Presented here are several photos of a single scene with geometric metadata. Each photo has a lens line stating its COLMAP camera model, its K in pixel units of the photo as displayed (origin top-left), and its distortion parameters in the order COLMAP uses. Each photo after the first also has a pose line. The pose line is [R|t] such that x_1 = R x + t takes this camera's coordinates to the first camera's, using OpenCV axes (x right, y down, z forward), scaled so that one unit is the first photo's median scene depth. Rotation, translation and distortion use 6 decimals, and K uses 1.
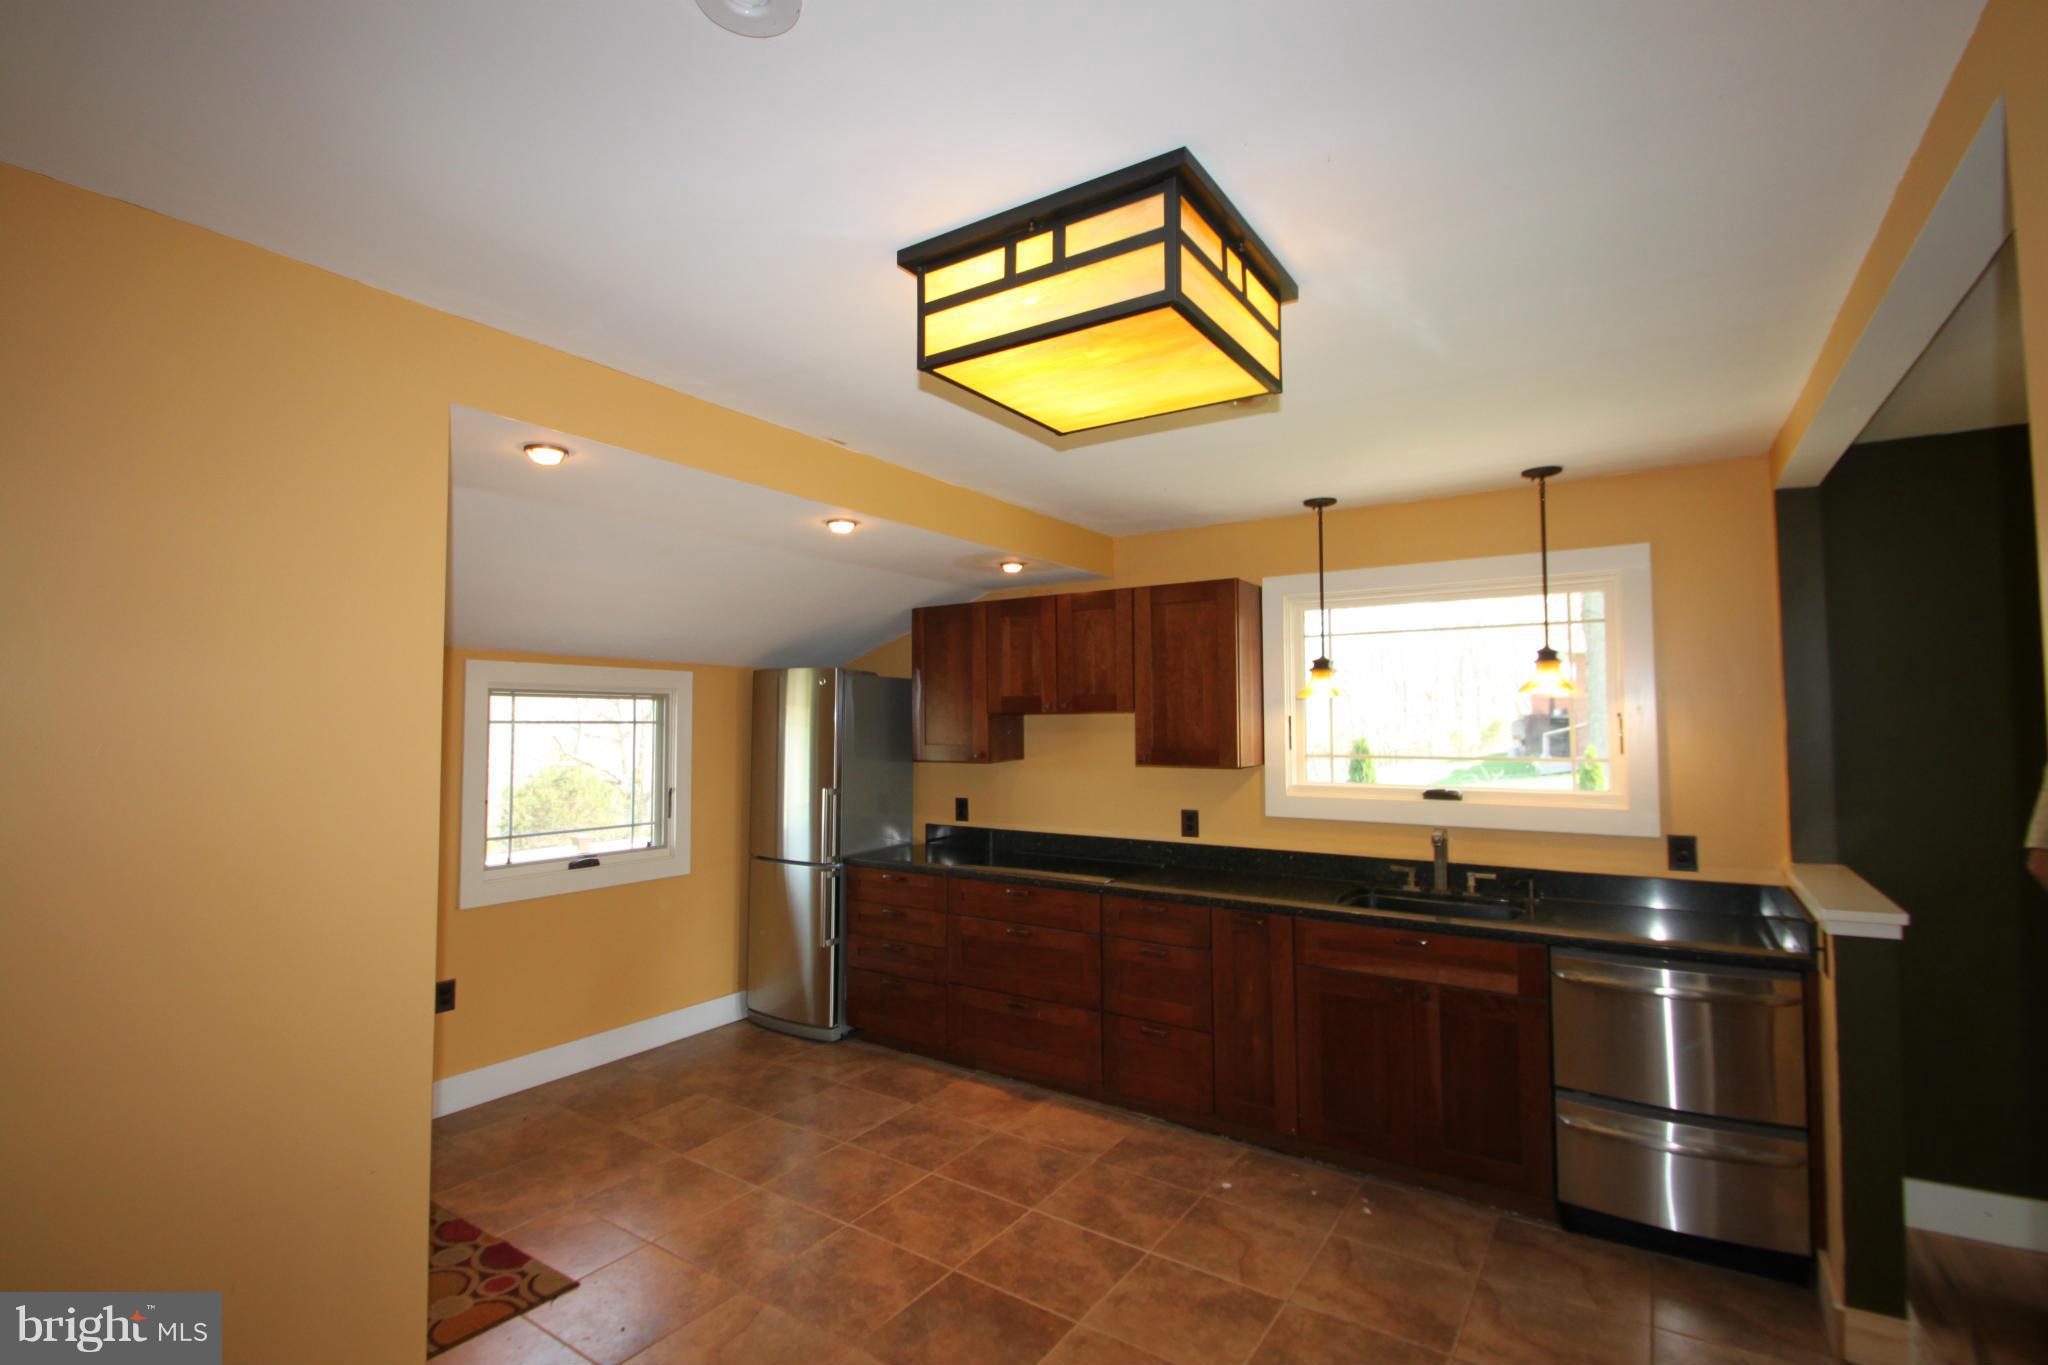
lens RADIAL K [[946.0, 0, 1000.5], [0, 946.0, 684.6], [0, 0, 1]] dist [0.001807, -0.008179]
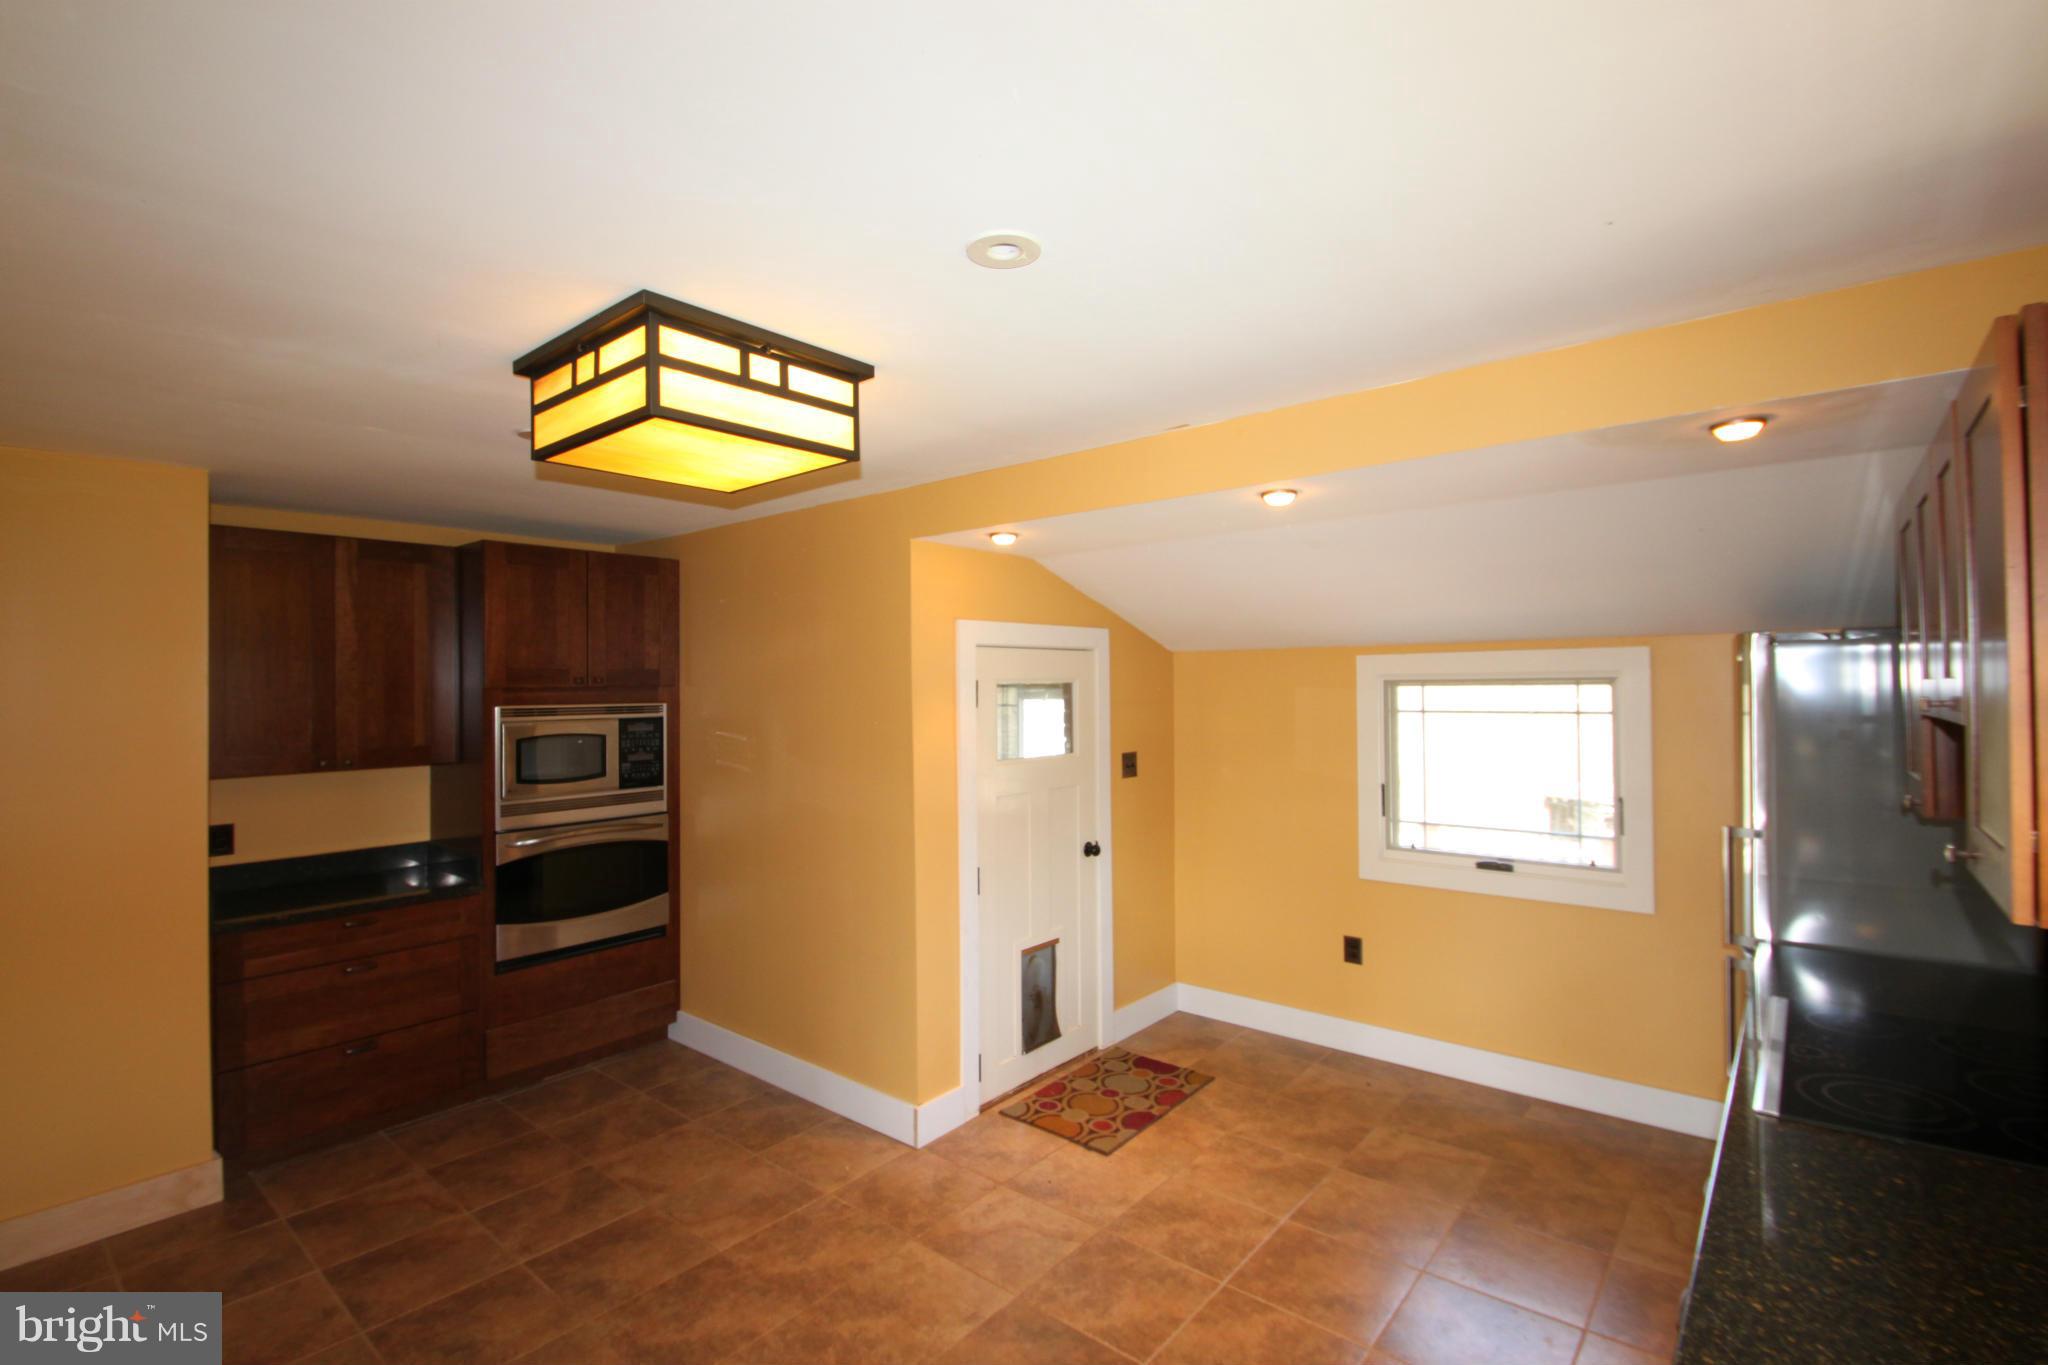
lens RADIAL K [[946.0, 0, 1005.1], [0, 946.0, 690.1], [0, 0, 1]] dist [0.001807, -0.008179]
pose [[-0.111117, 0.003686, -0.993801, 0.670124], [0.052151, 0.998637, -0.002127, -0.005874], [0.992438, -0.052064, -0.111157, 0.811127]]
